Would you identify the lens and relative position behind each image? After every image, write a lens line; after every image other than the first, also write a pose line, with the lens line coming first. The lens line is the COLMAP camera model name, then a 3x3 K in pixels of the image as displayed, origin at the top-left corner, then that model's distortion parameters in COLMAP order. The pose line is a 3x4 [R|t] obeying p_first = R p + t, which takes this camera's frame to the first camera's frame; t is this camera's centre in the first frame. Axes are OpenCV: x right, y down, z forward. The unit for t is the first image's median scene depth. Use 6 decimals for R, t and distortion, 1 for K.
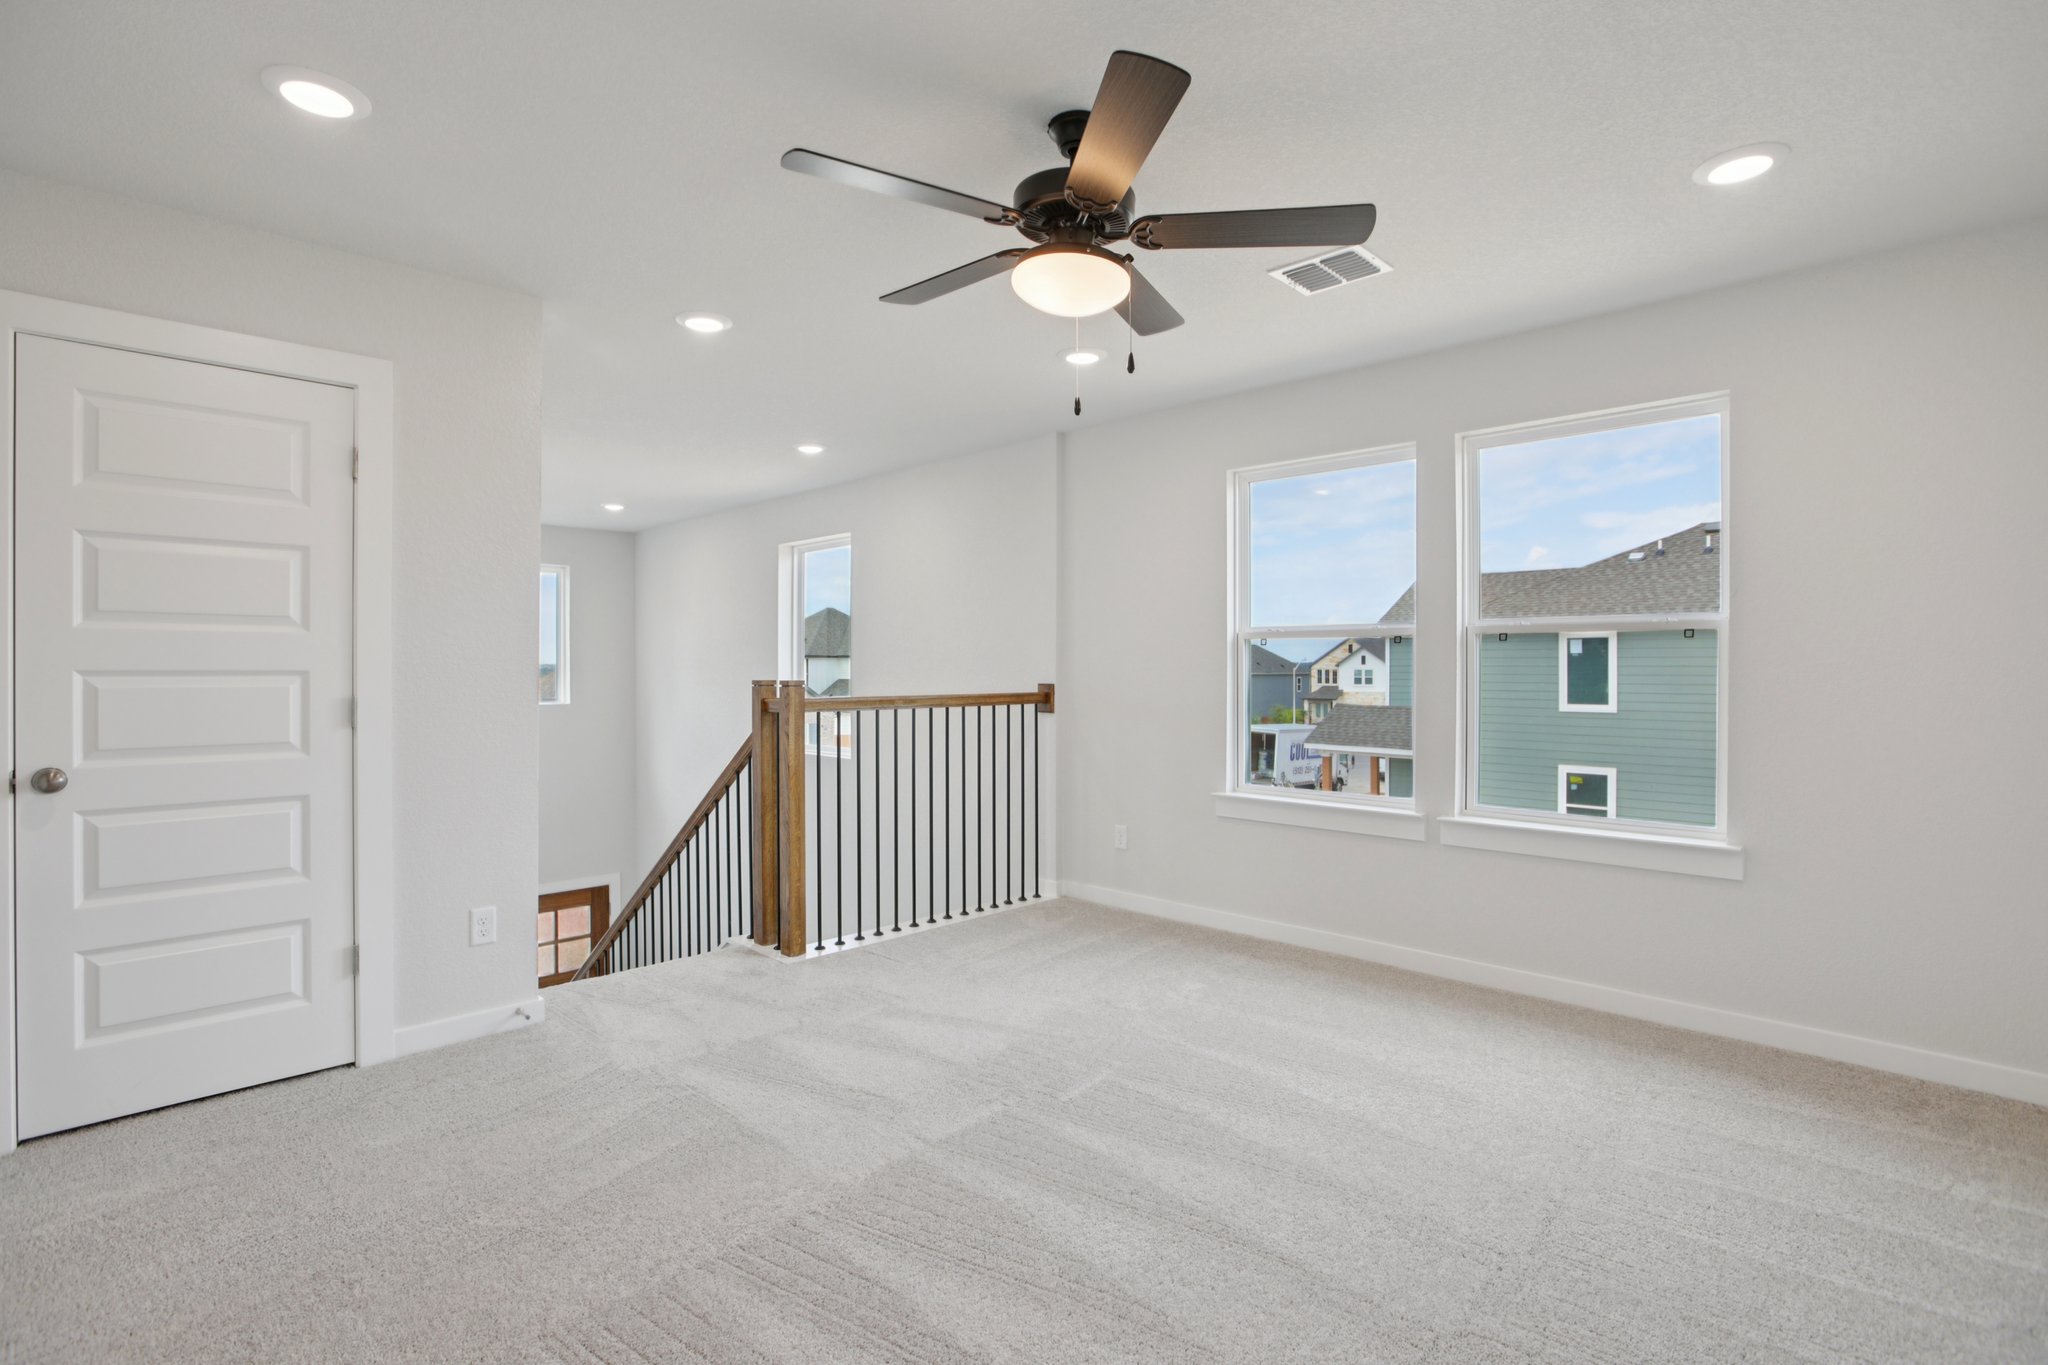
lens RADIAL K [[952.7, 0, 1018.9], [0, 952.7, 683.9], [0, 0, 1]] dist [-0.057936, 0.022107]
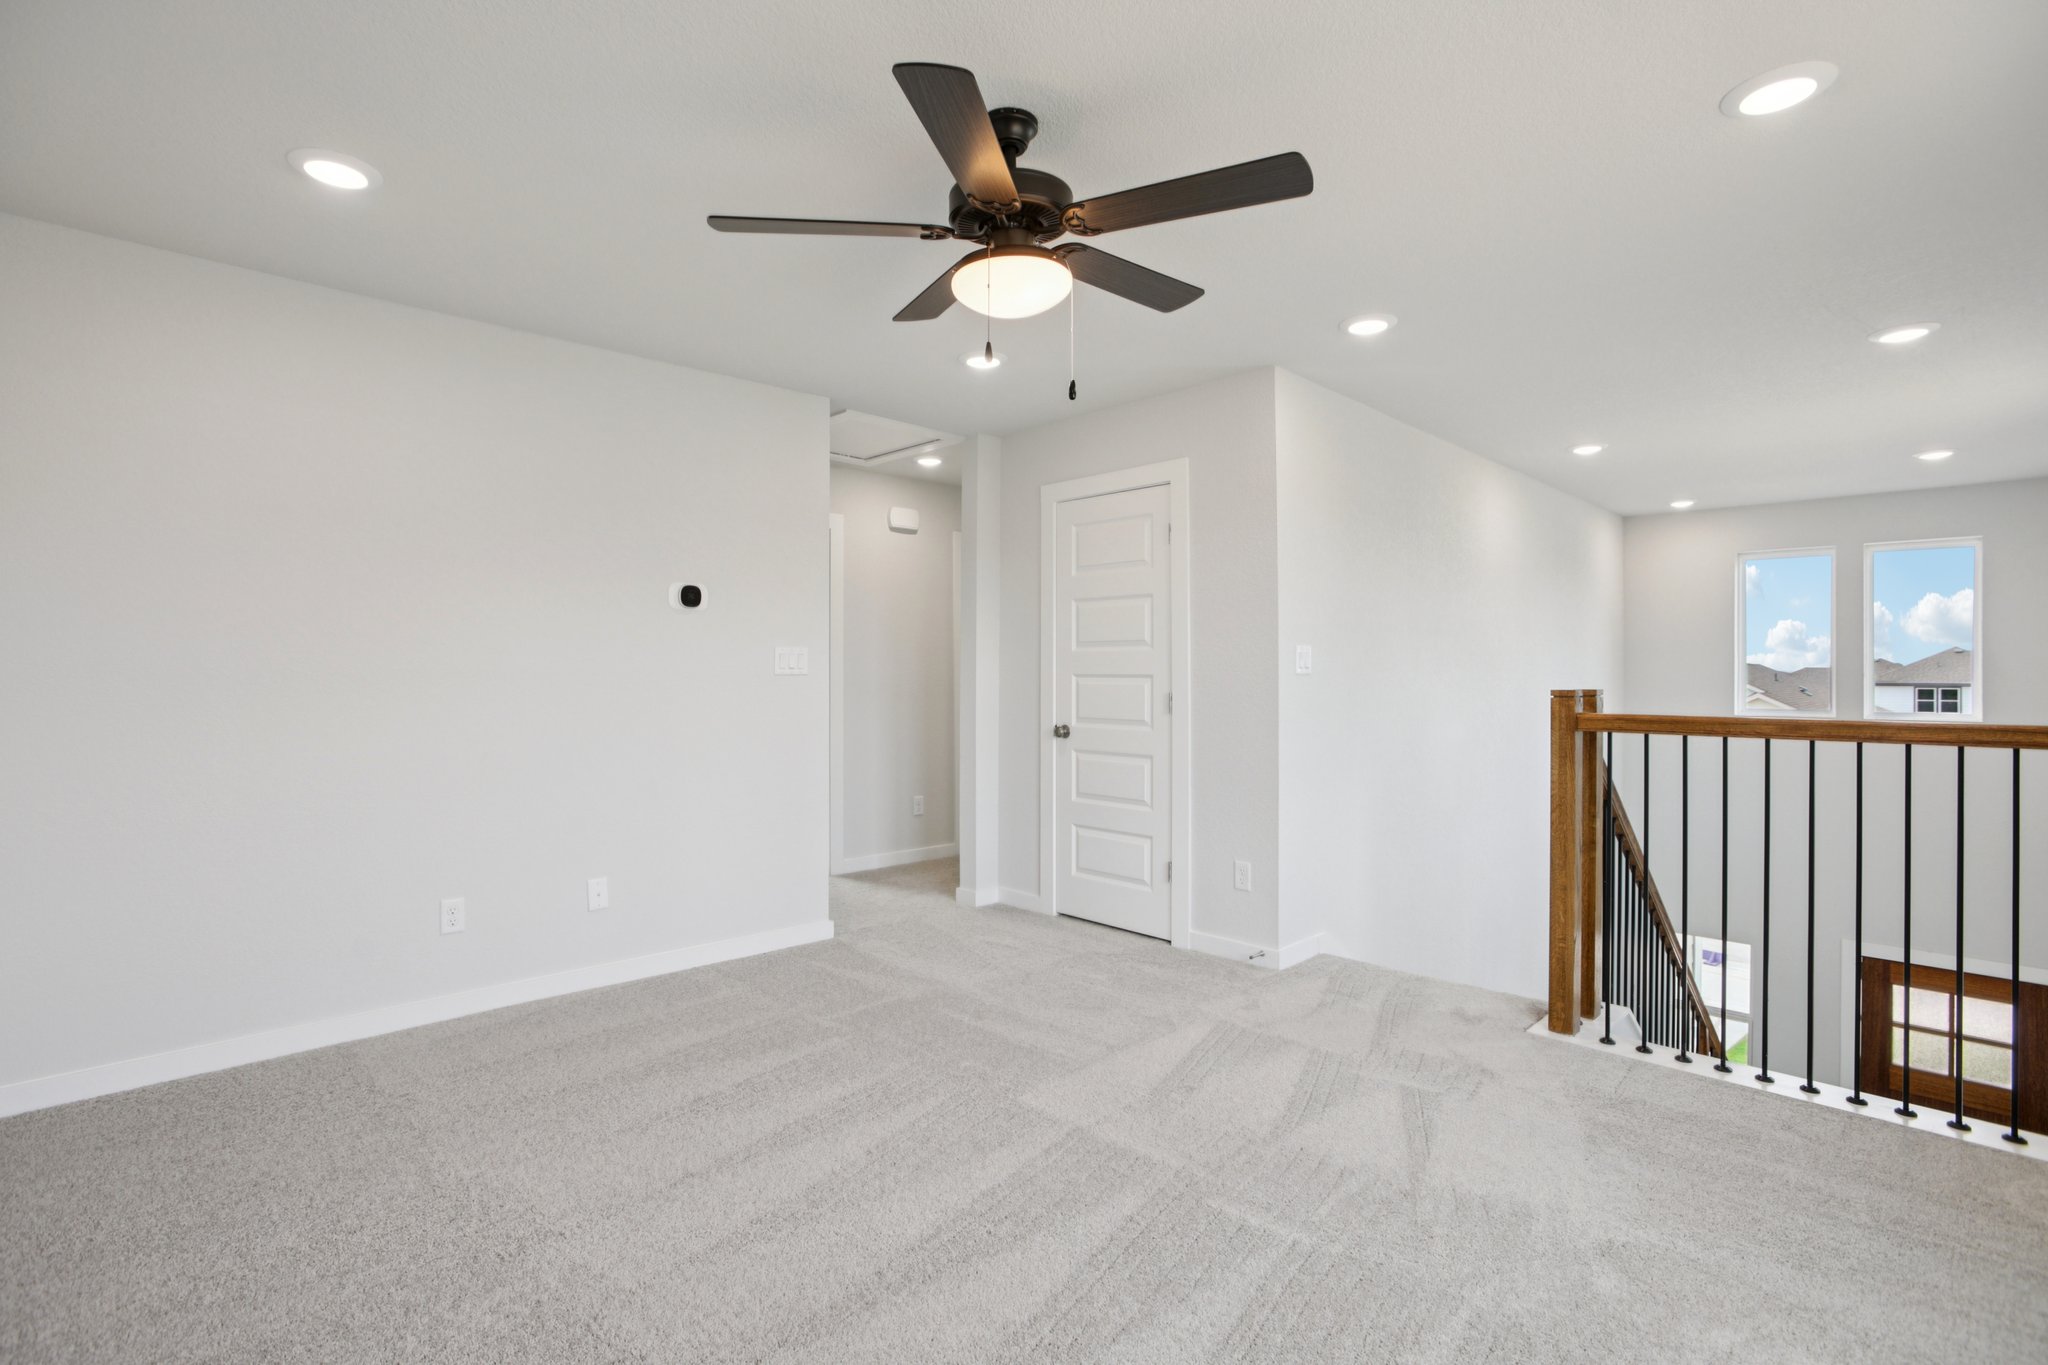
lens RADIAL K [[952.7, 0, 1018.9], [0, 952.7, 683.9], [0, 0, 1]] dist [-0.057936, 0.022107]
pose [[-0.011990, 0.011544, -0.999861, 0.784844], [-0.018560, 0.999759, 0.011765, -0.013283], [0.999756, 0.018699, -0.011773, 0.768847]]
